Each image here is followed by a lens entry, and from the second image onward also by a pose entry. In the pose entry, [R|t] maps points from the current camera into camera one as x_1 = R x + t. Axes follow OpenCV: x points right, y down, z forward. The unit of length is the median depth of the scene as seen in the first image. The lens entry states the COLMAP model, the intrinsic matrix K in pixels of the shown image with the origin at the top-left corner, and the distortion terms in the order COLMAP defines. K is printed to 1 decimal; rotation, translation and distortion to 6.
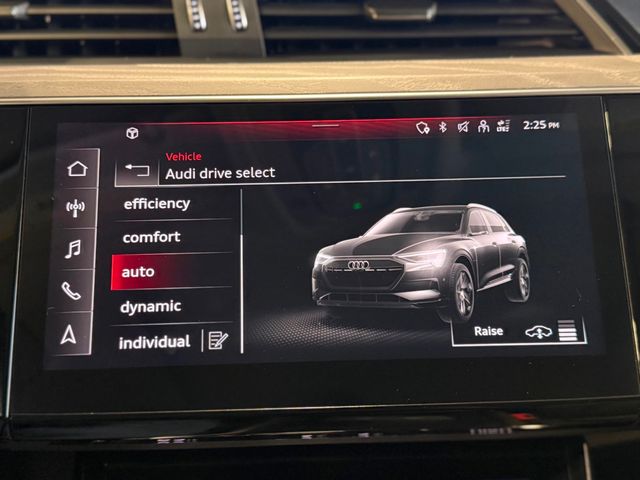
lens RADIAL K [[796.7, 0, 320.0], [0, 796.7, 240.0], [0, 0, 1]] dist [0.177263, -0.498419]
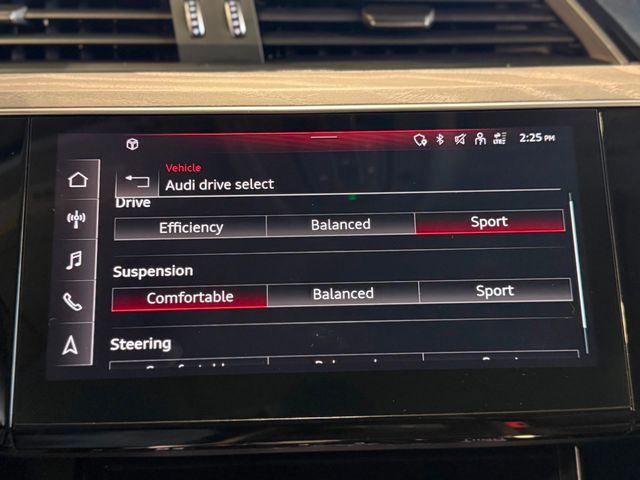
lens RADIAL K [[796.7, 0, 320.0], [0, 796.7, 240.0], [0, 0, 1]] dist [0.177263, -0.498419]
pose [[0.999962, 0.003683, 0.007870, -0.005461], [-0.003897, 0.999618, 0.027365, -0.039774], [-0.007766, -0.027395, 0.999595, -0.011834]]
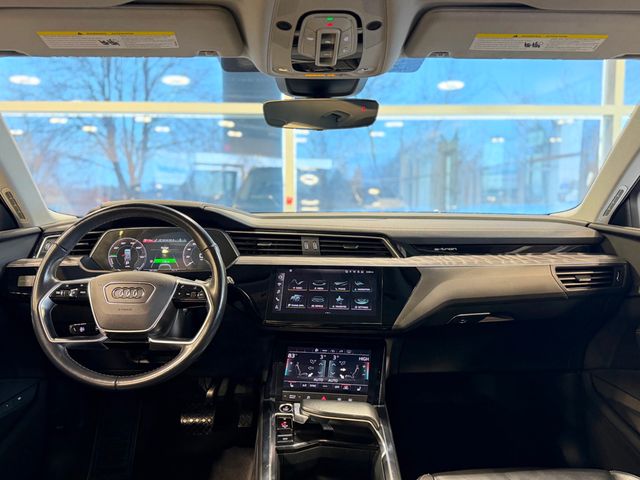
lens RADIAL K [[525.1, 0, 320.0], [0, 525.1, 240.0], [0, 0, 1]] dist [-0.000755, -0.000150]
pose [[0.984103, 0.025182, -0.175803, 0.527114], [-0.060435, 0.978303, -0.198168, 0.323680], [0.166999, 0.205643, 0.964273, -2.205513]]
